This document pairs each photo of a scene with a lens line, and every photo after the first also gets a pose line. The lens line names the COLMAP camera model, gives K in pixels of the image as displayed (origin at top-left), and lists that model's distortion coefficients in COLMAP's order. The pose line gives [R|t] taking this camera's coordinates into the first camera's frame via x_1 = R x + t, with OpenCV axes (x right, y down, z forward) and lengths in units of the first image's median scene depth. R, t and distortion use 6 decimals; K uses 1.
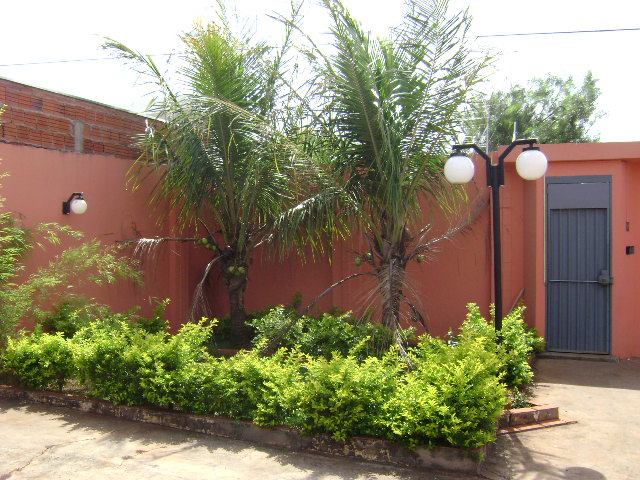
lens RADIAL K [[656.8, 0, 319.1], [0, 656.8, 241.5], [0, 0, 1]] dist [-0.151193, 0.000000]
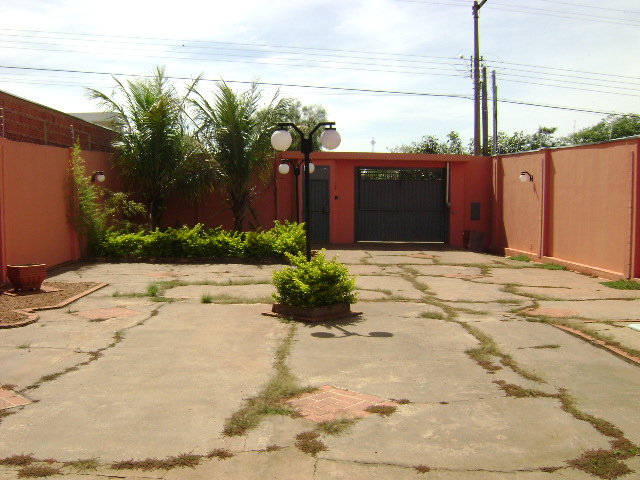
lens RADIAL K [[656.8, 0, 320.5], [0, 656.8, 239.4], [0, 0, 1]] dist [-0.151193, 0.000000]
pose [[0.904561, -0.027377, 0.425464, -0.615173], [-0.013349, 0.995628, 0.092444, -0.057507], [-0.426135, -0.089301, 0.900241, -1.201610]]
